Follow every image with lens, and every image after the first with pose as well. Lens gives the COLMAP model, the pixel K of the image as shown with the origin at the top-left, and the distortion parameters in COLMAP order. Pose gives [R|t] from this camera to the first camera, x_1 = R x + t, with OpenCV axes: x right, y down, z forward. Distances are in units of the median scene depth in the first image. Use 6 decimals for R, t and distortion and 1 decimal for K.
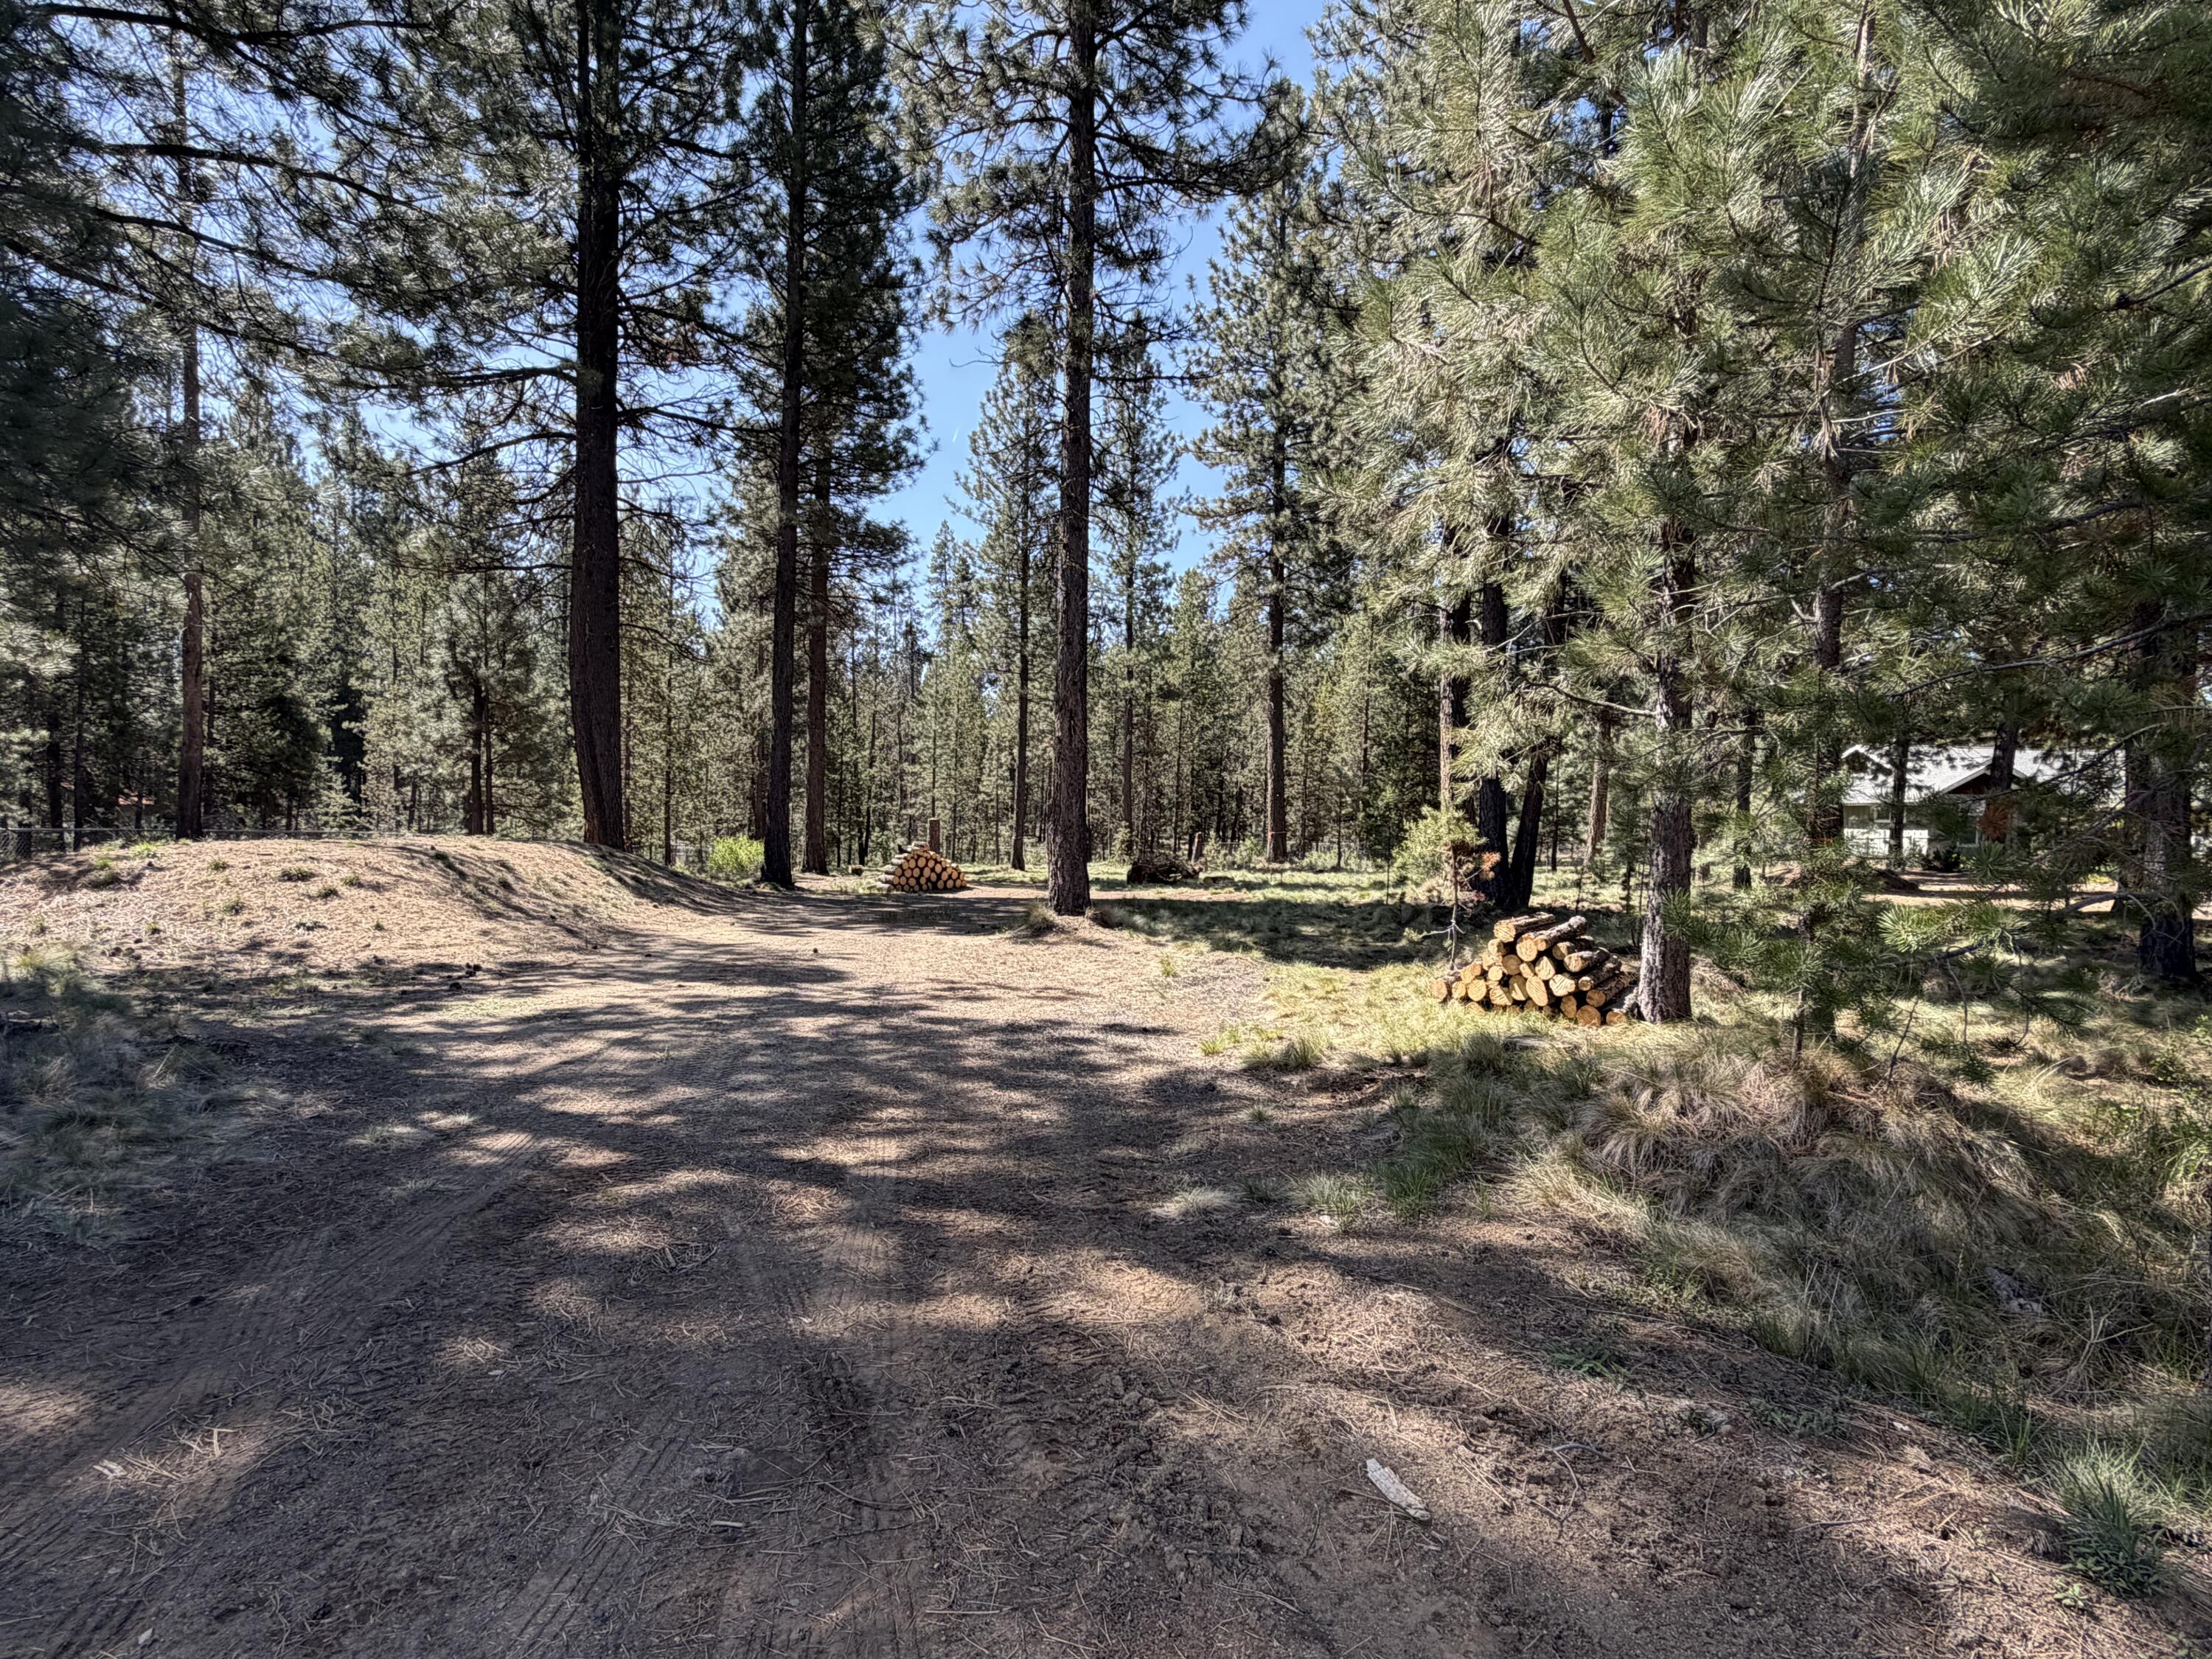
lens RADIAL K [[1171.7, 0, 1107.2], [0, 1171.7, 838.5], [0, 0, 1]] dist [0.000465, 0.000413]
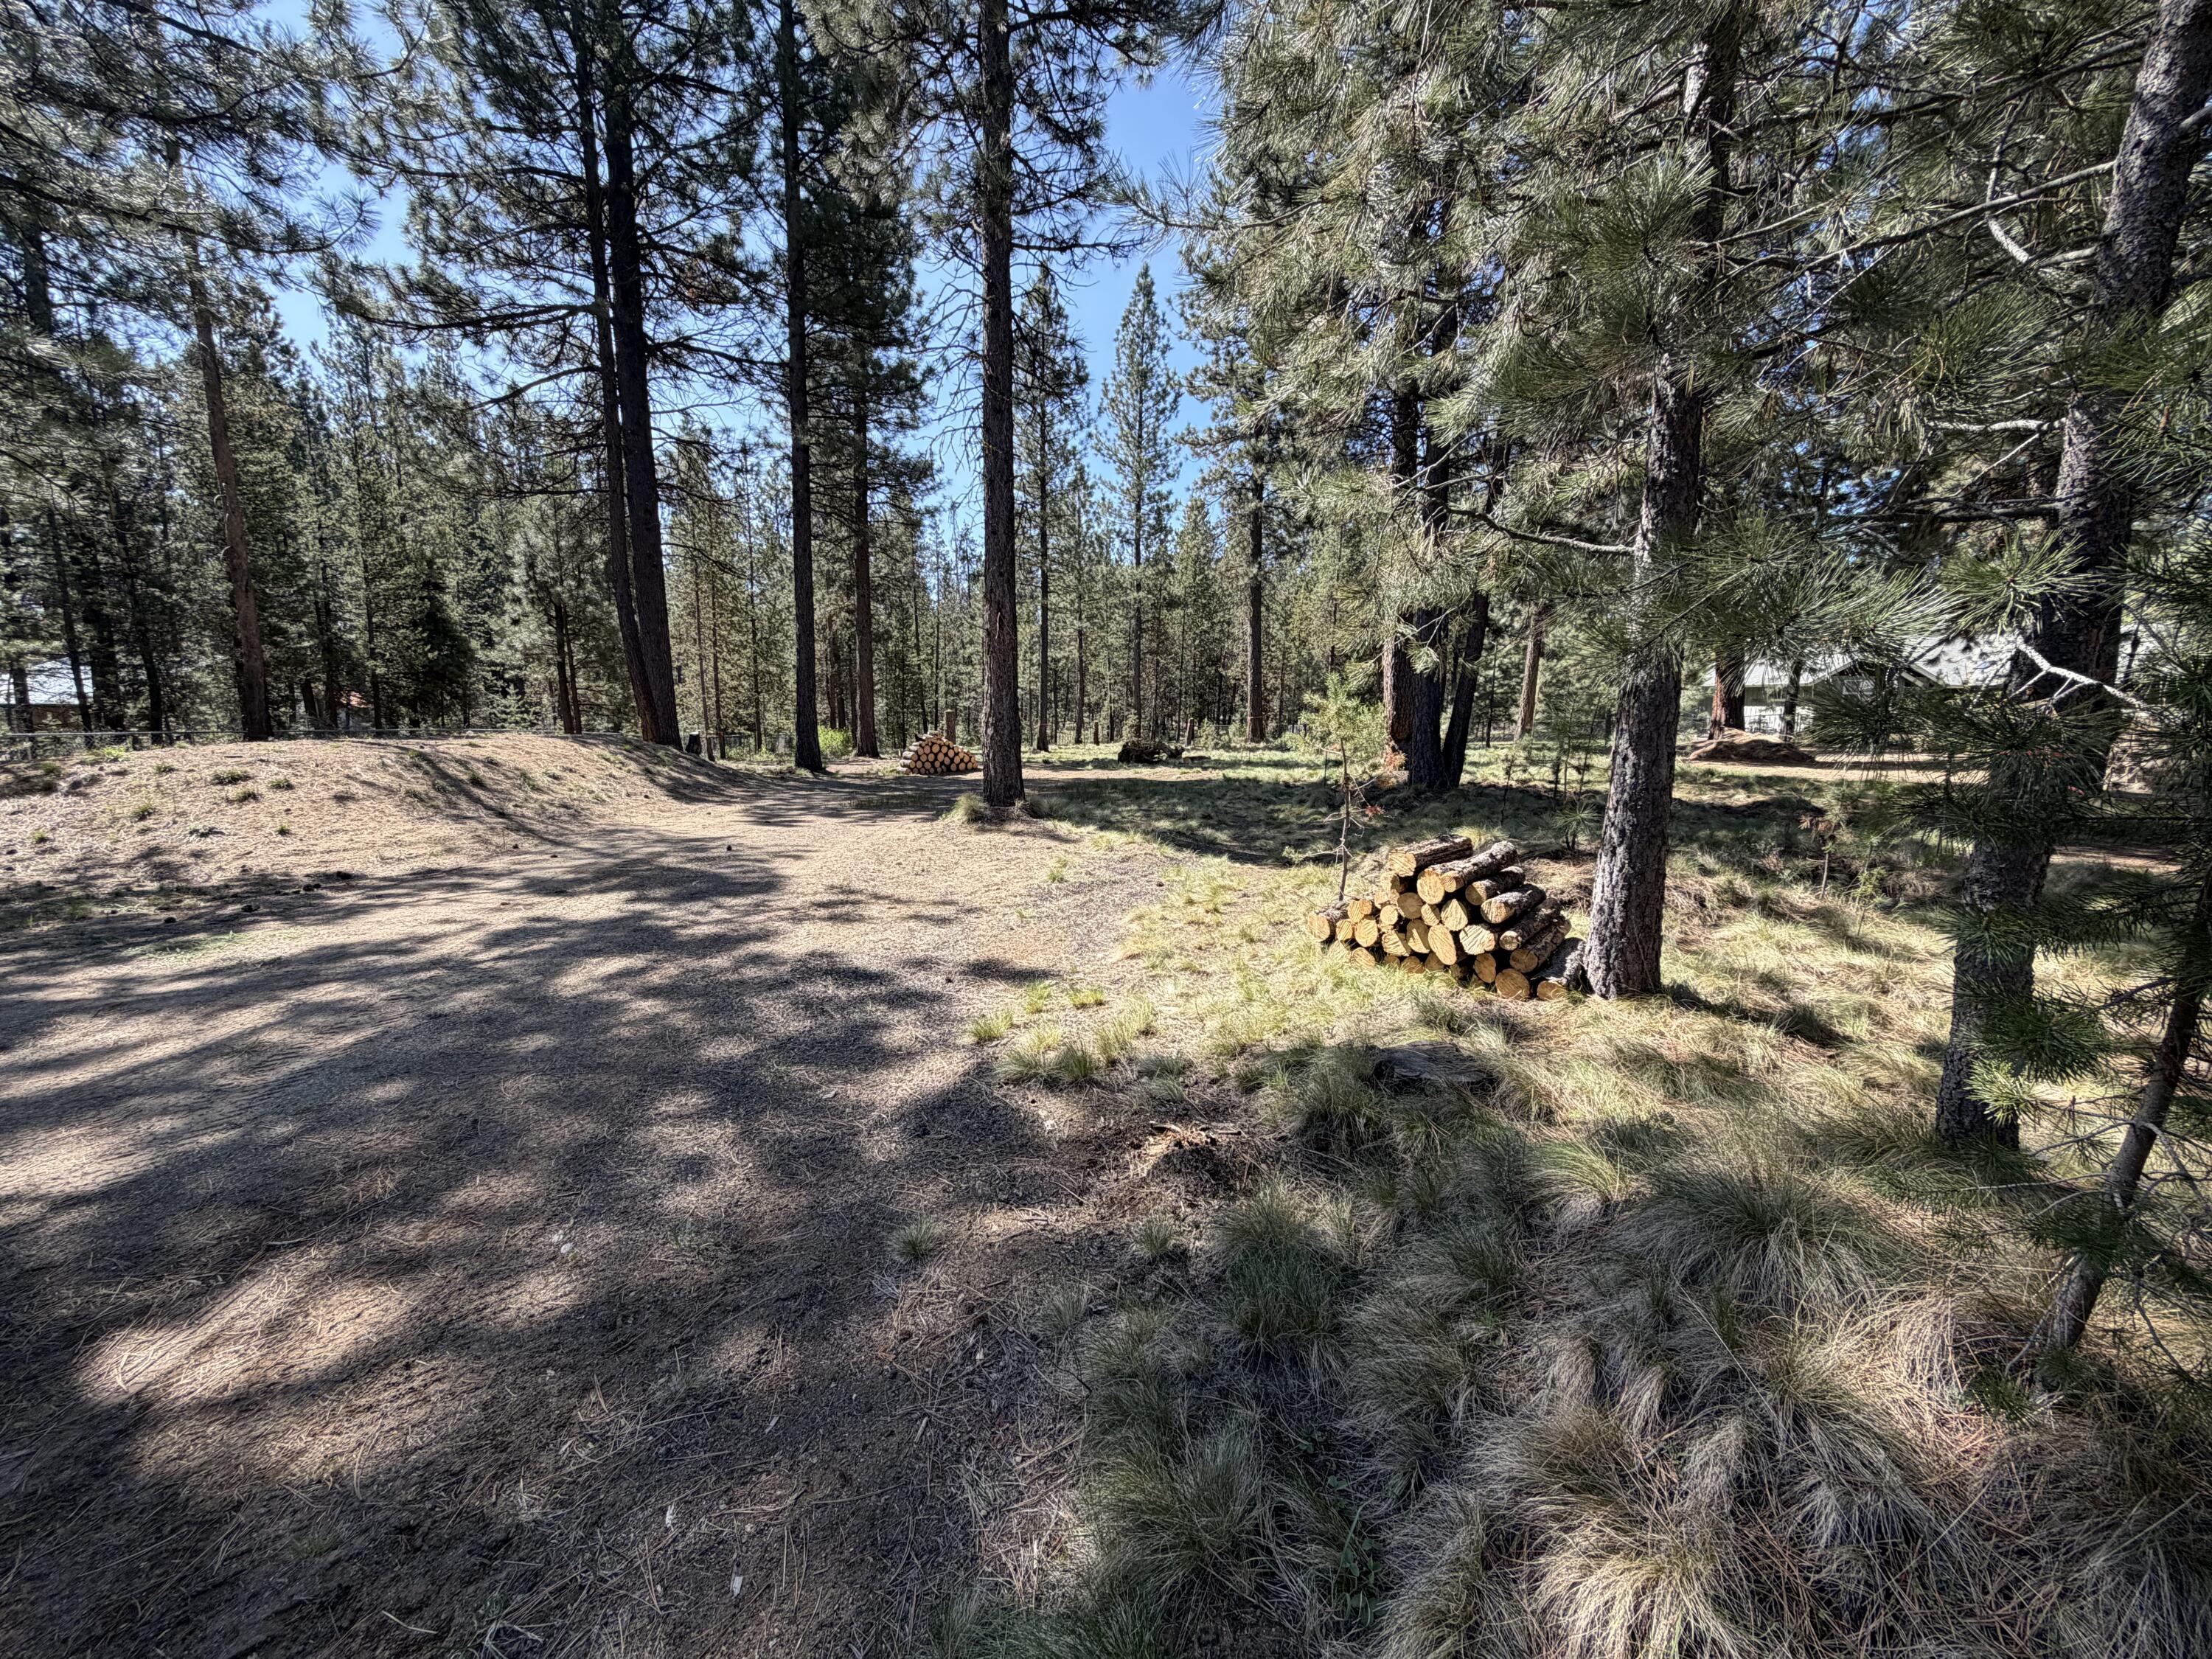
lens RADIAL K [[882.2, 0, 1100.1], [0, 882.2, 834.9], [0, 0, 1]] dist [-0.000199, 0.000013]
pose [[0.998667, -0.007437, -0.051086, 0.050095], [0.013860, 0.991864, 0.126549, -0.003142], [0.049729, -0.127088, 0.990644, 0.124370]]
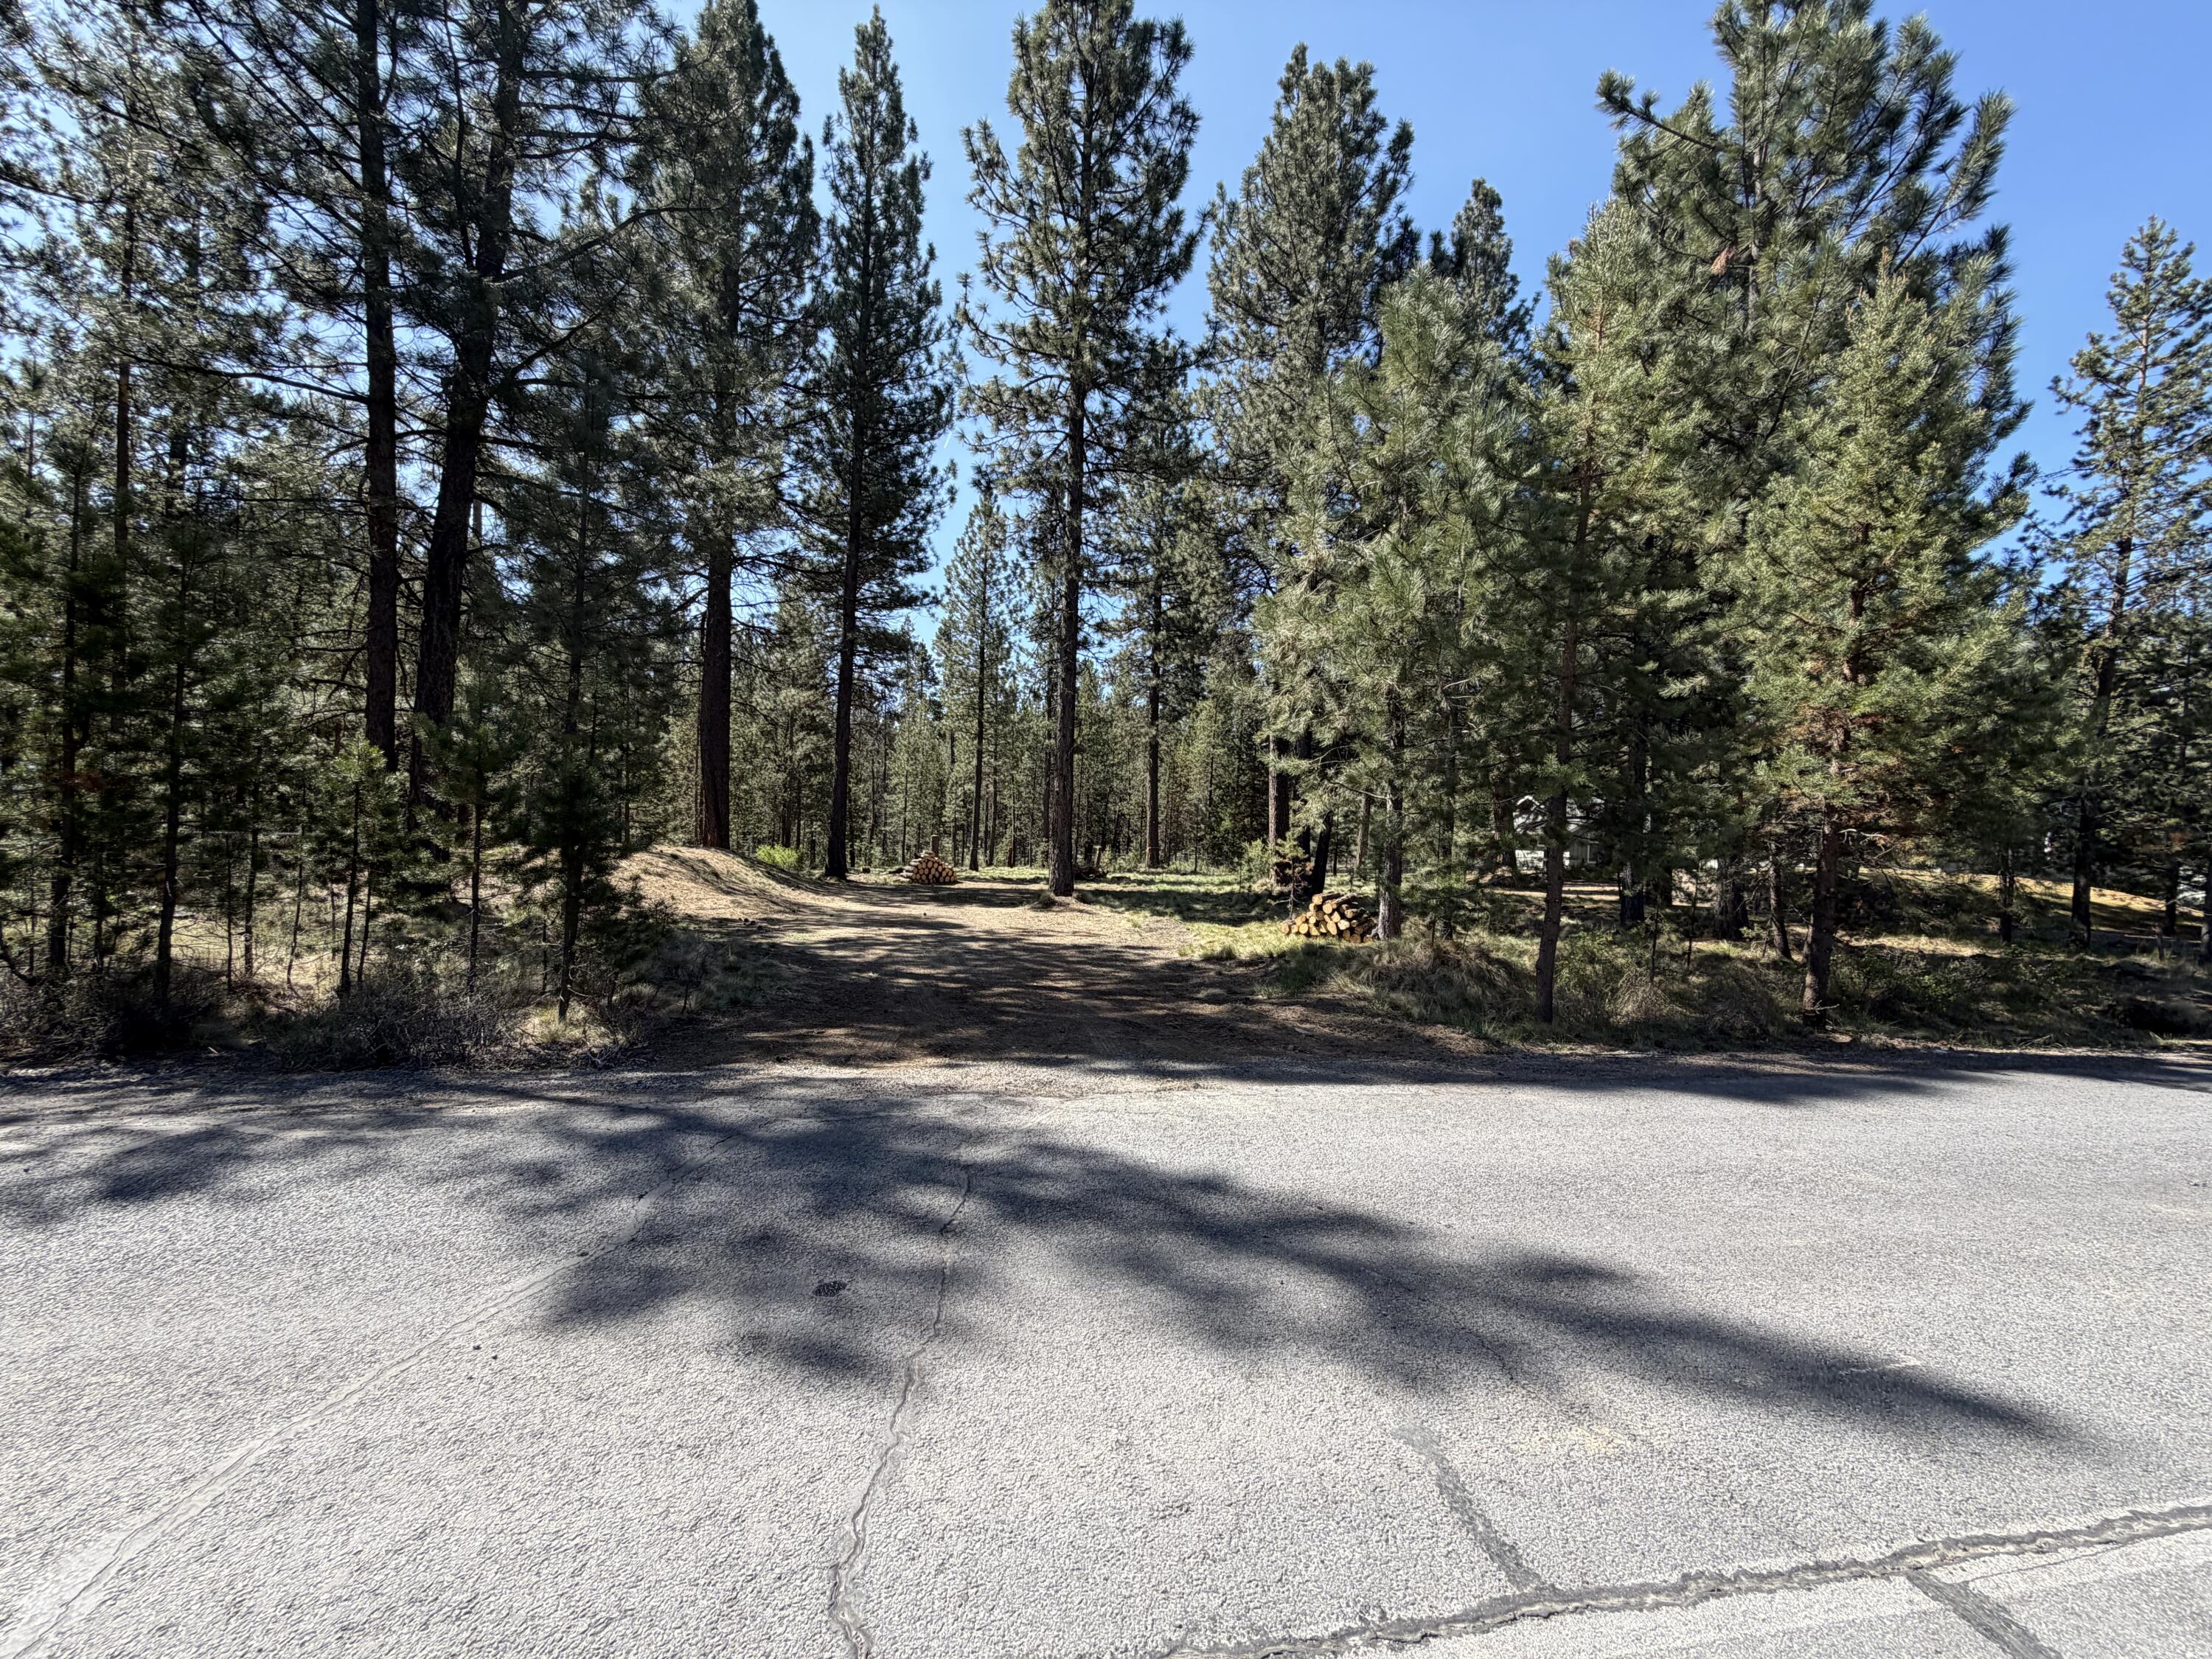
lens RADIAL K [[882.2, 0, 1100.1], [0, 882.2, 834.9], [0, 0, 1]] dist [-0.000199, 0.000013]
pose [[0.994319, 0.016128, 0.105214, -0.061113], [-0.014373, 0.999745, -0.017419, -0.001004], [-0.105468, 0.015808, 0.994297, -0.150650]]
